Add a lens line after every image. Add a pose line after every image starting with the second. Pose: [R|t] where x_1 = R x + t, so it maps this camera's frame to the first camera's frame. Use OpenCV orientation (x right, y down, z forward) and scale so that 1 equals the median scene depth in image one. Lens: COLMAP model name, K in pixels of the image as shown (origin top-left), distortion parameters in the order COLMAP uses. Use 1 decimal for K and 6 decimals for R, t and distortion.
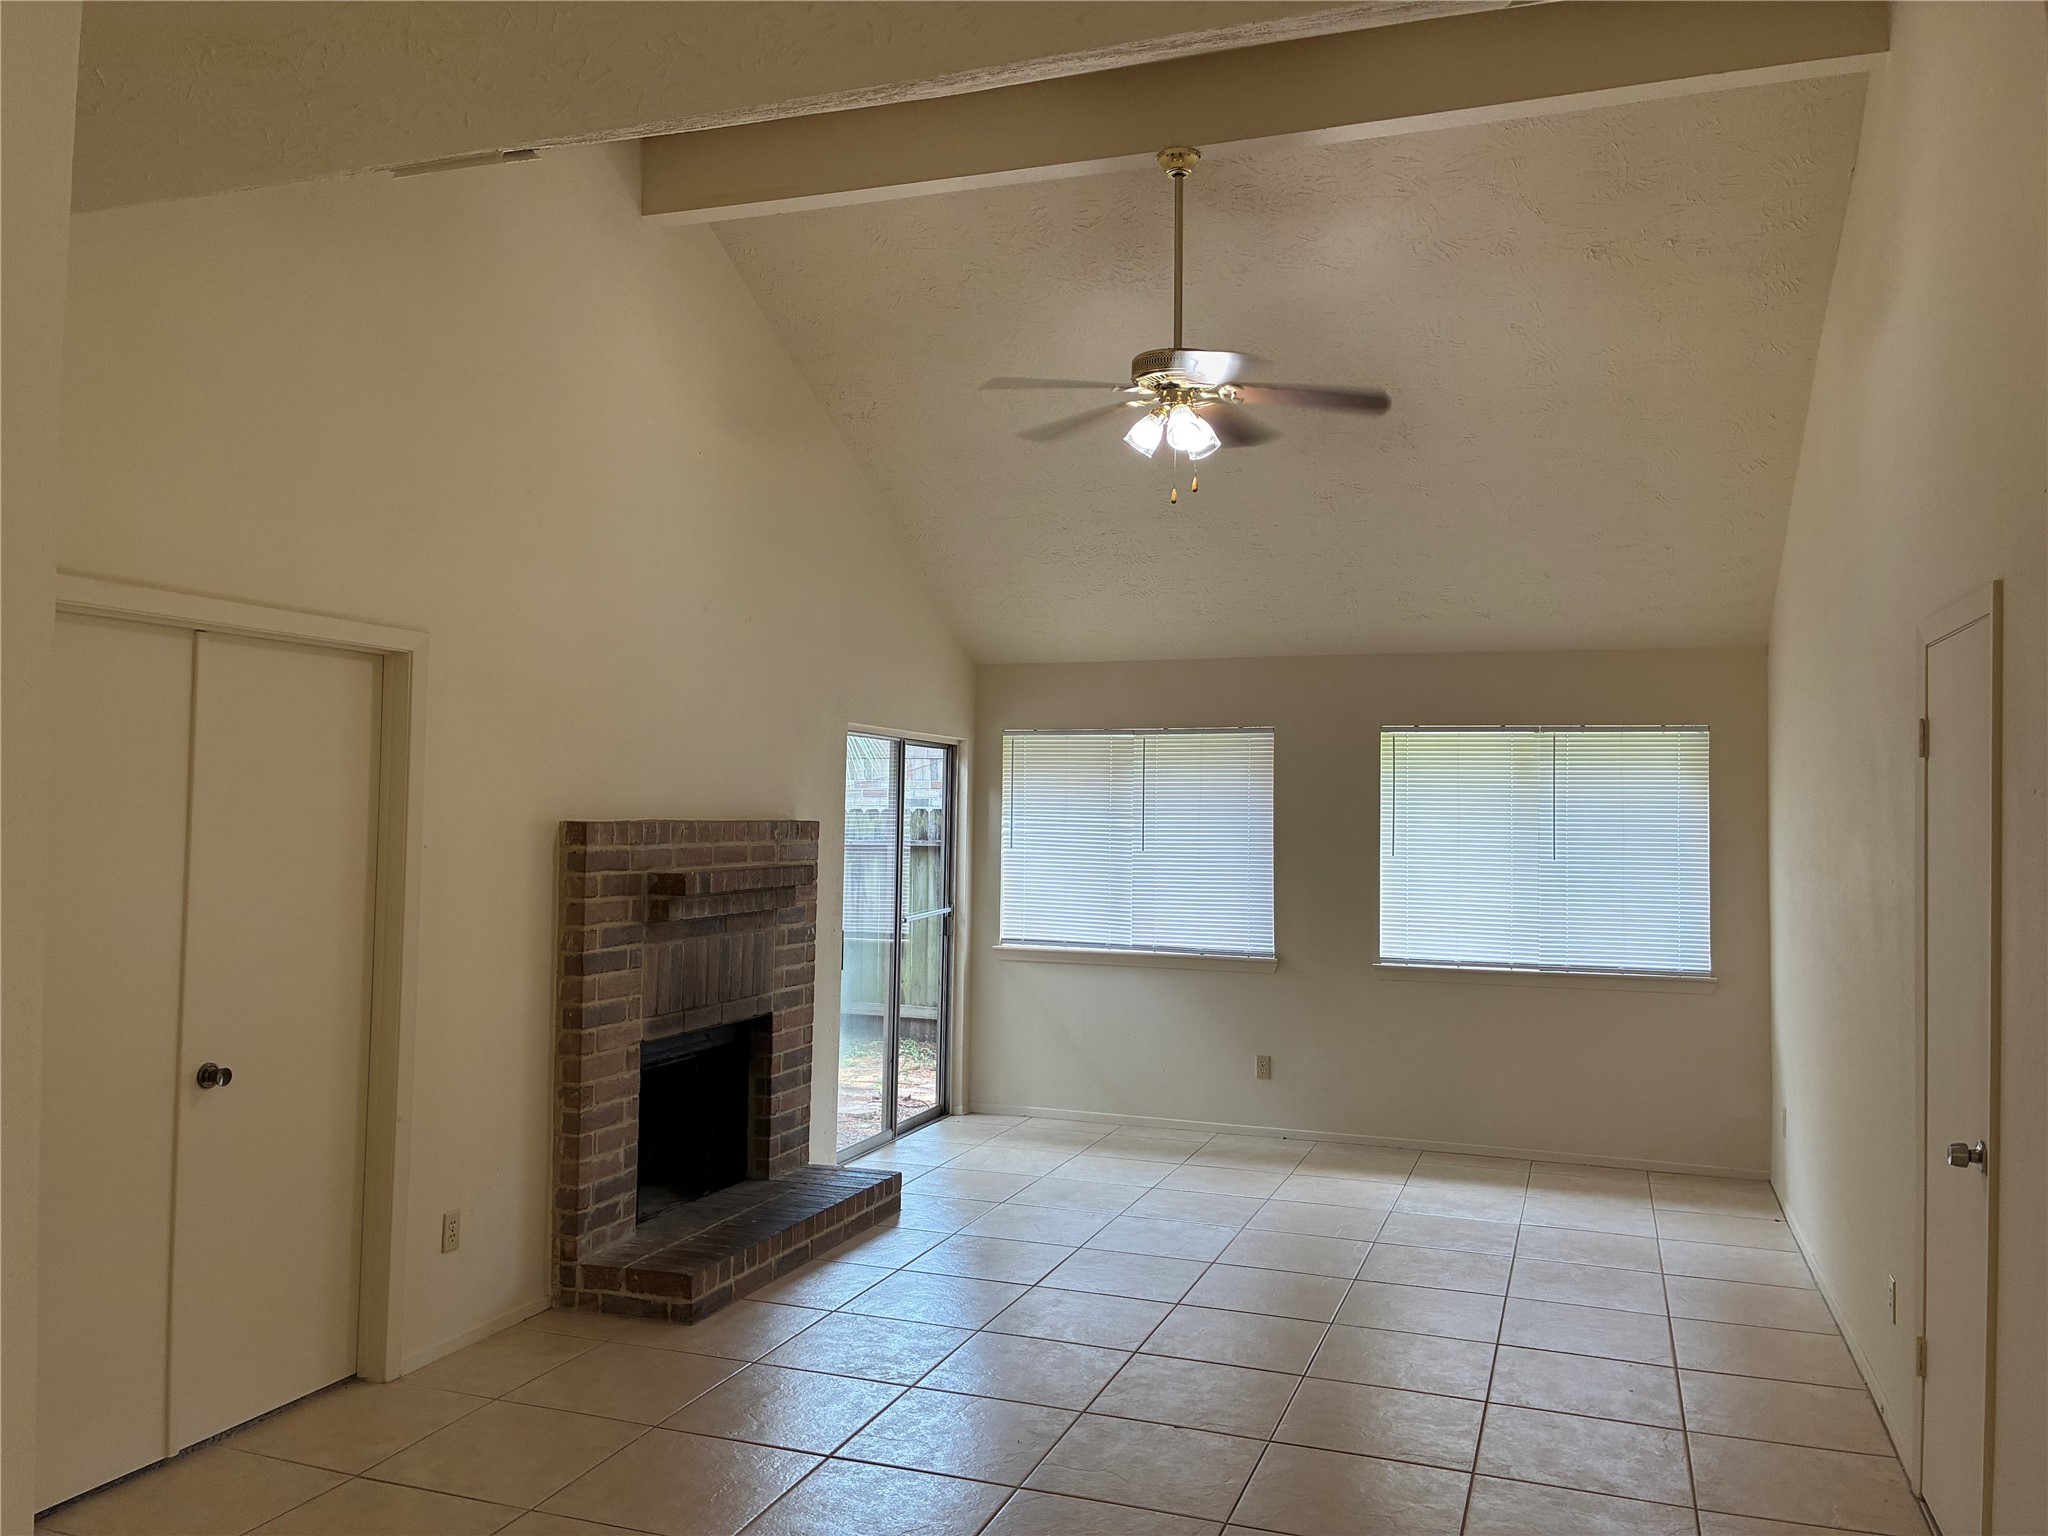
lens RADIAL K [[1553.0, 0, 1025.5], [0, 1553.0, 759.2], [0, 0, 1]] dist [0.050430, -0.062886]
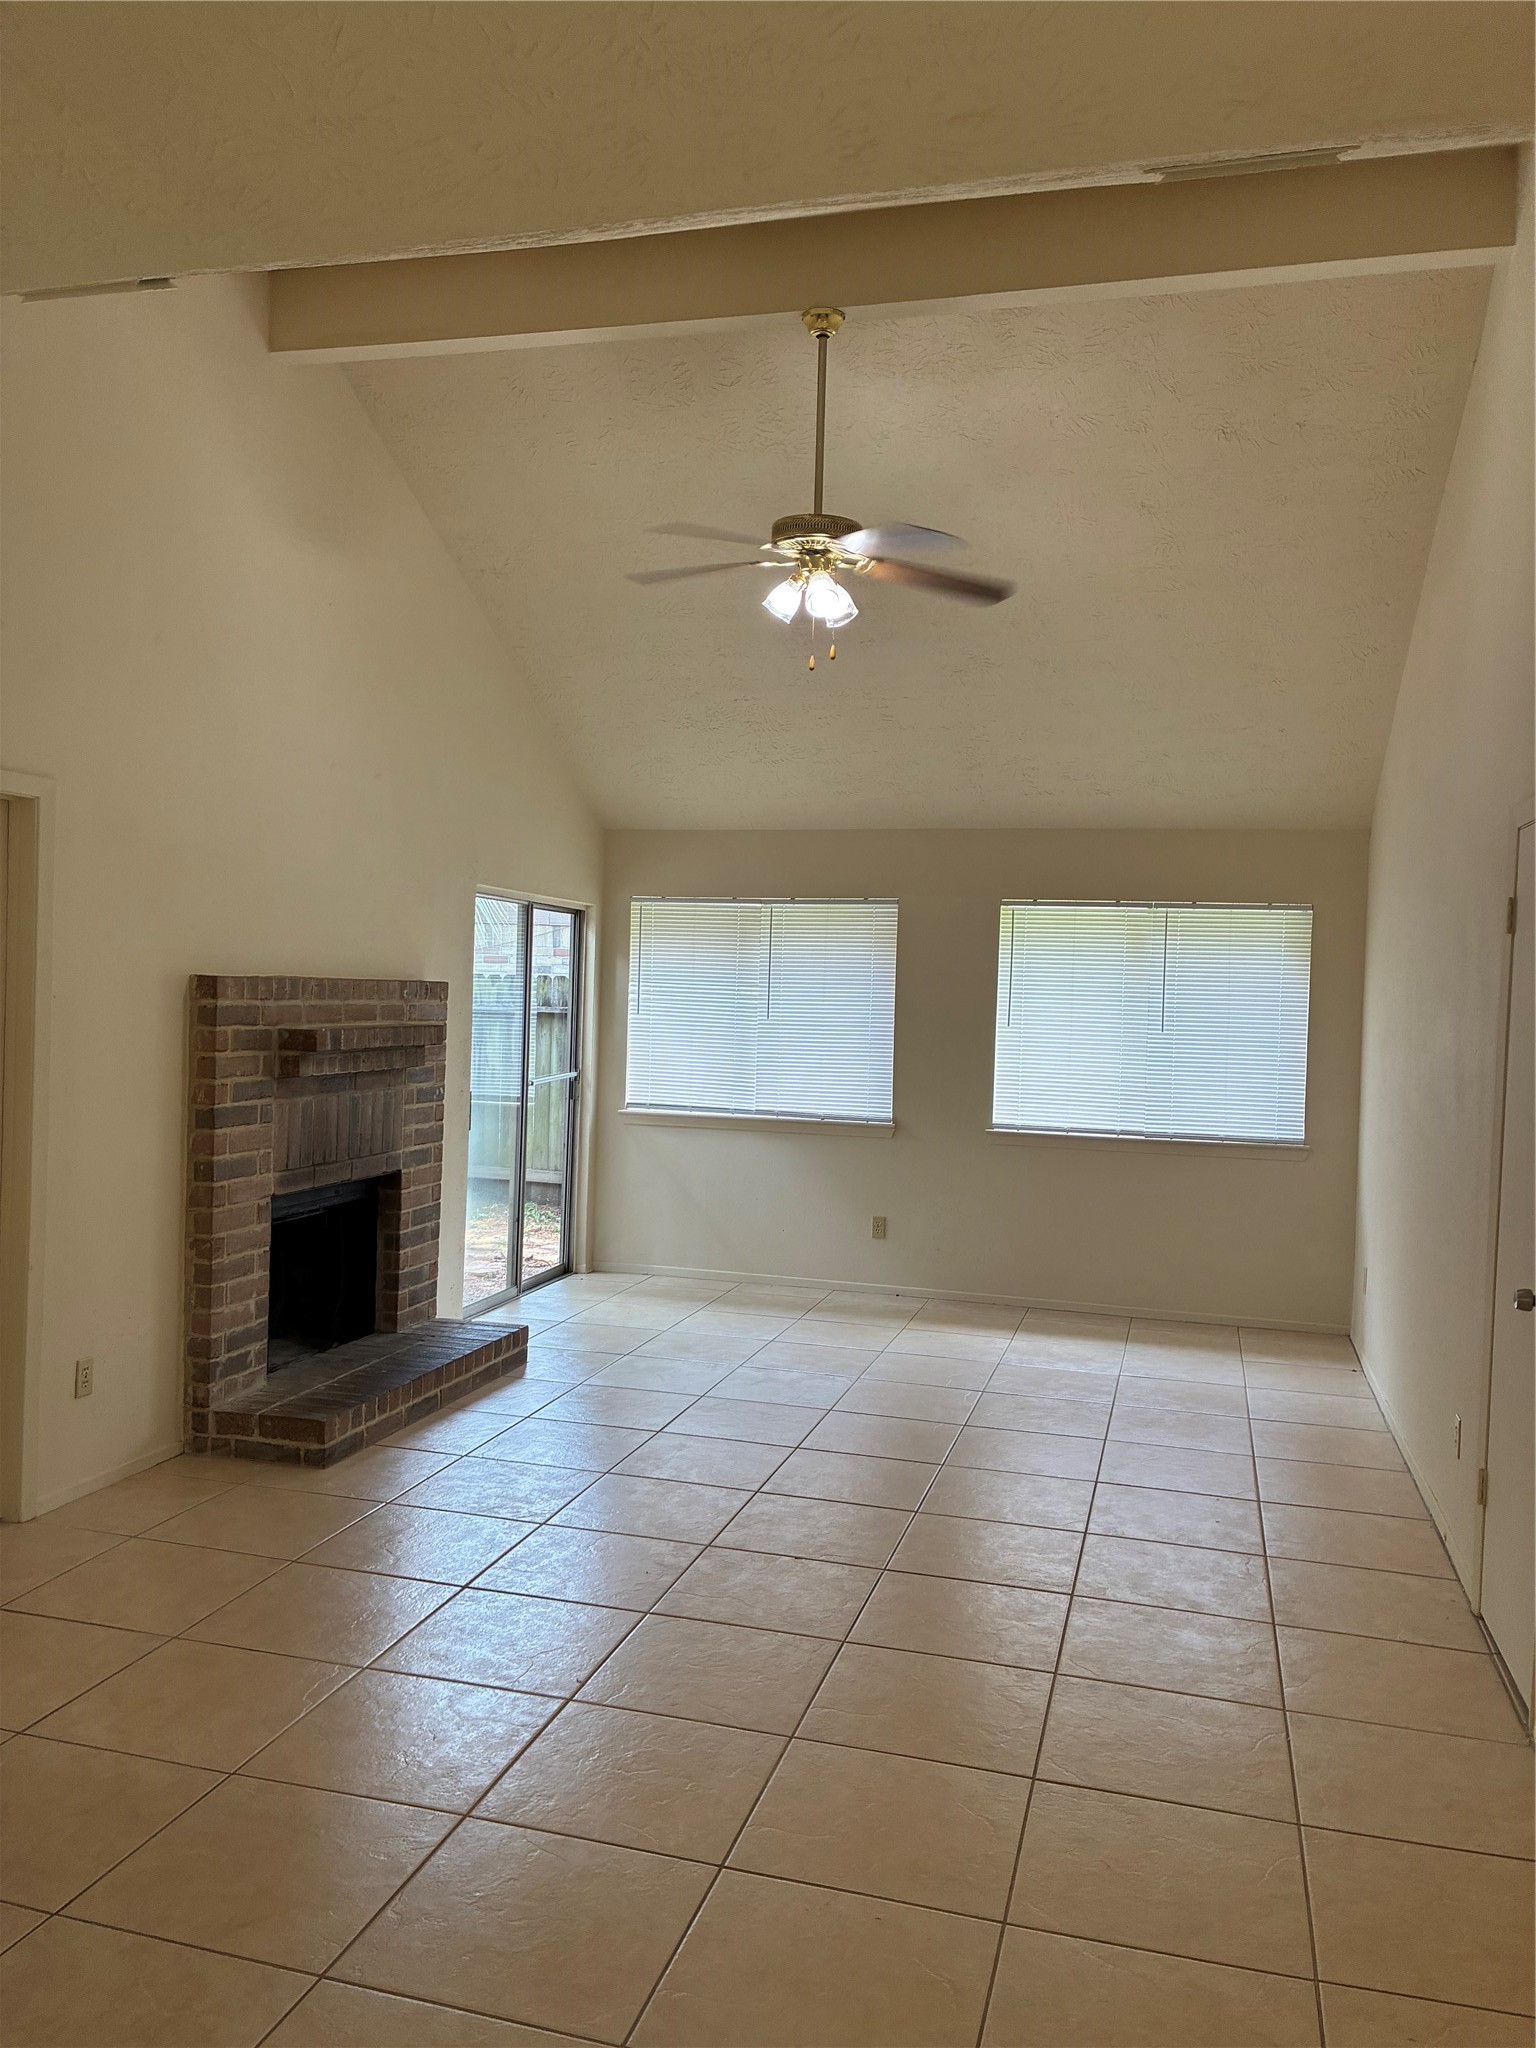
lens RADIAL K [[1553.0, 0, 751.5], [0, 1553.0, 1033.1], [0, 0, 1]] dist [0.050430, -0.062886]
pose [[0.997300, 0.014785, 0.071935, -0.011233], [-0.019398, 0.997771, 0.063850, 0.005929], [-0.070831, -0.065073, 0.995364, -0.016886]]
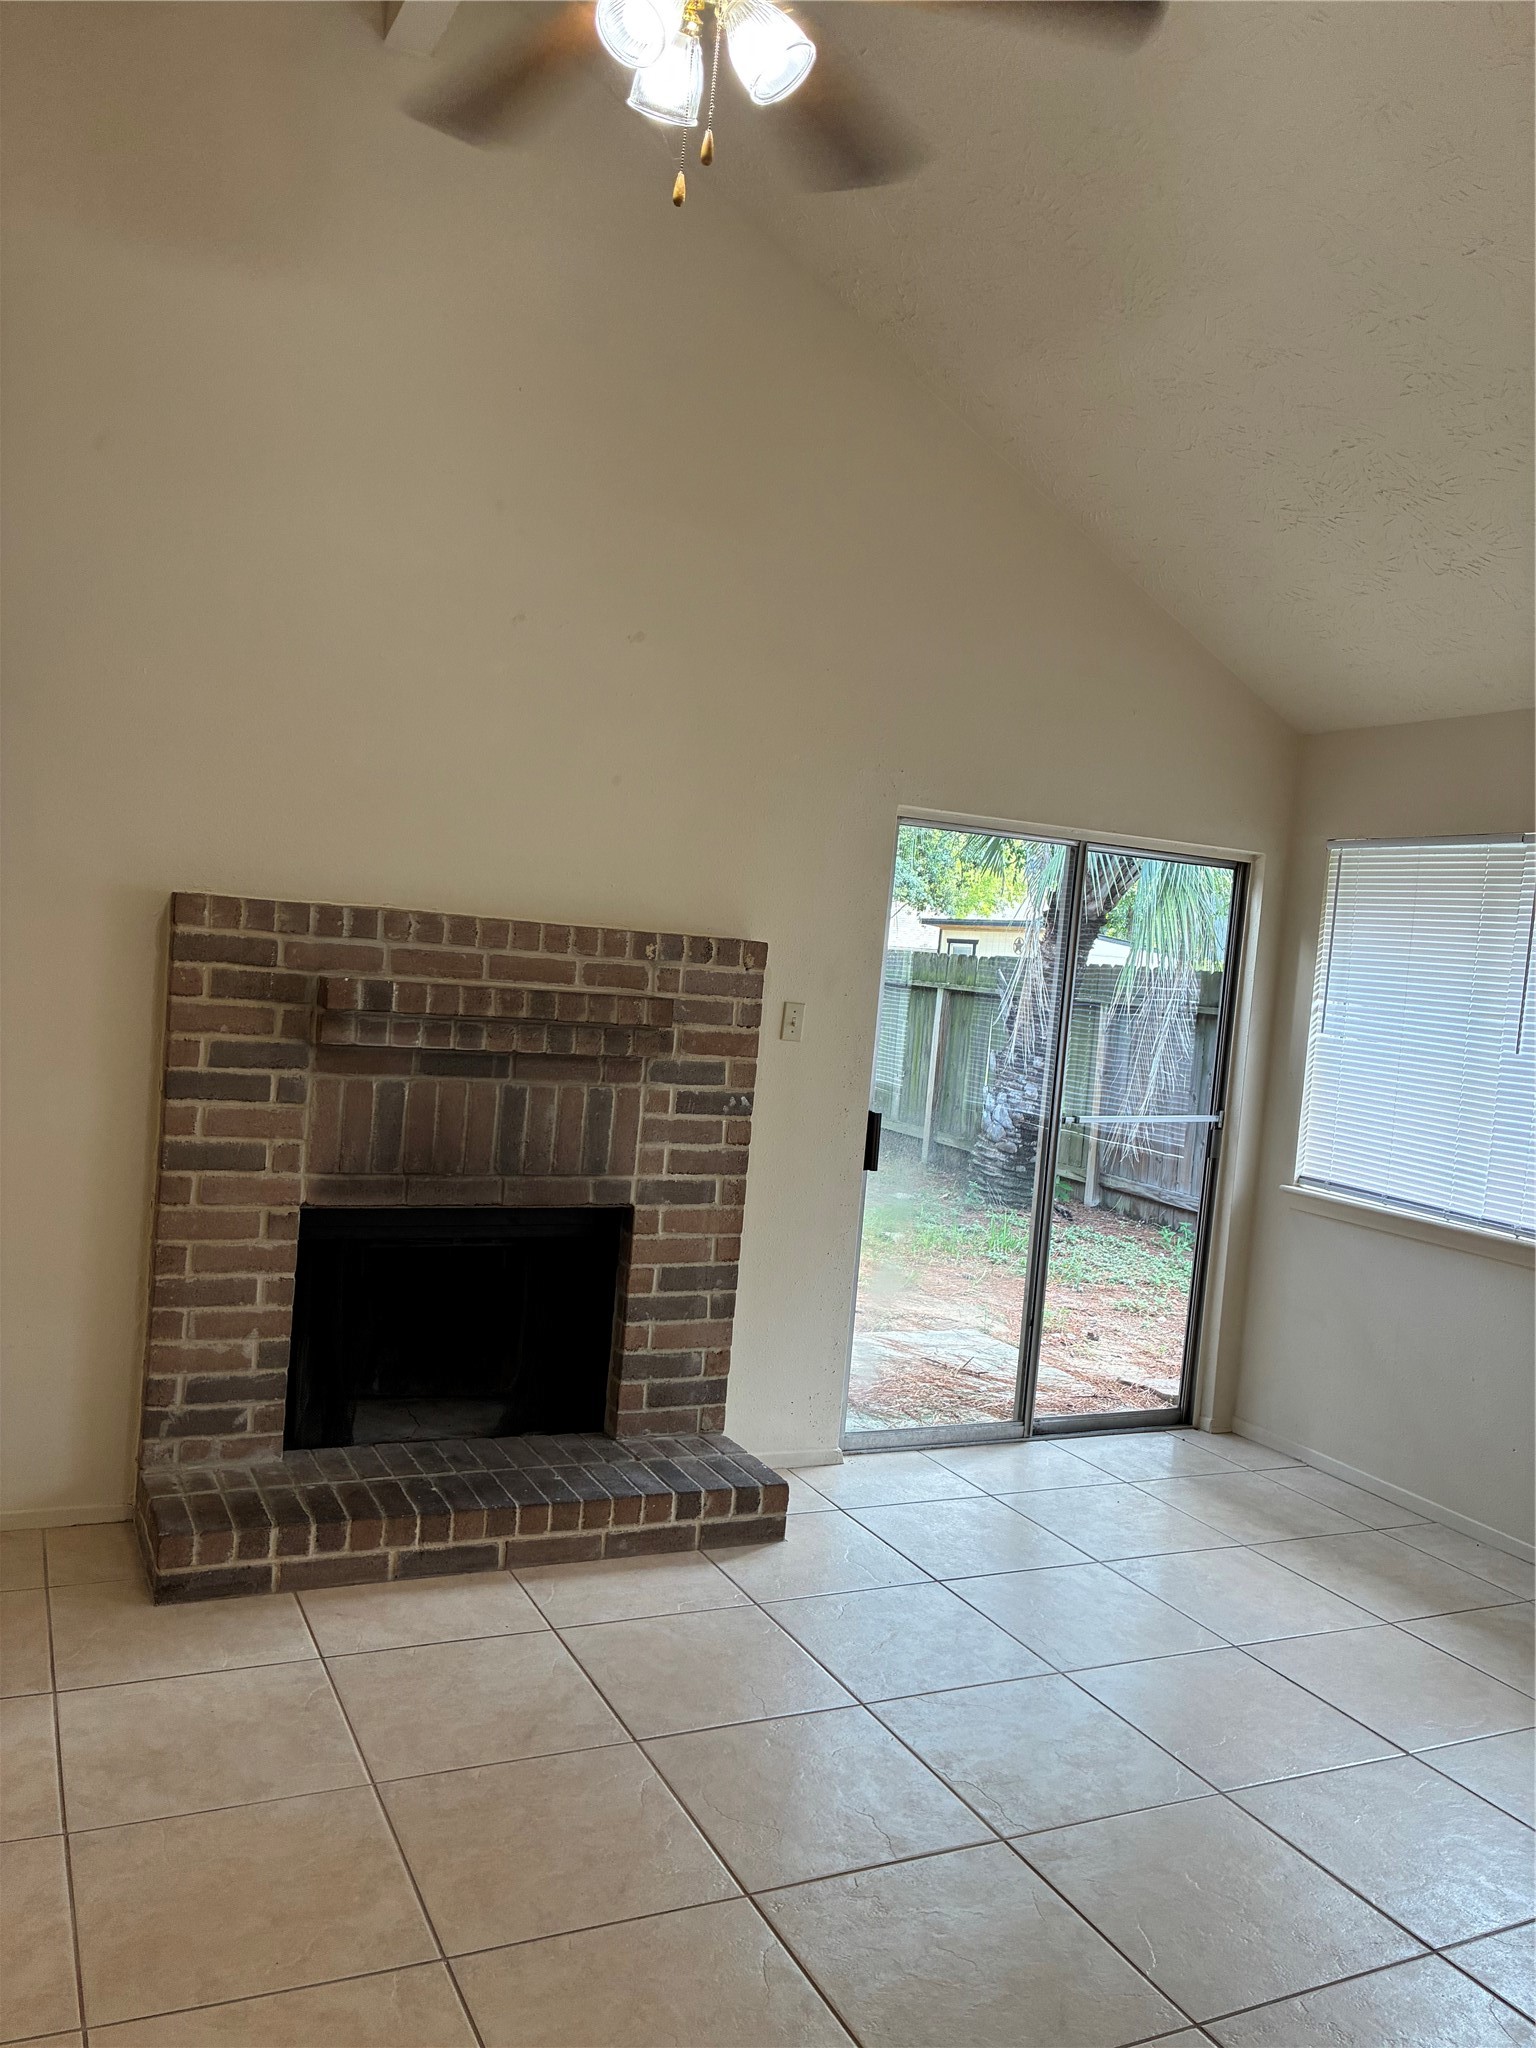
lens RADIAL K [[1553.0, 0, 777.4], [0, 1553.0, 1018.6], [0, 0, 1]] dist [0.050430, -0.062886]
pose [[0.716009, 0.074104, -0.694147, 0.401653], [-0.046606, 0.997206, 0.058383, 0.039480], [0.696534, -0.009452, 0.717462, 0.607890]]
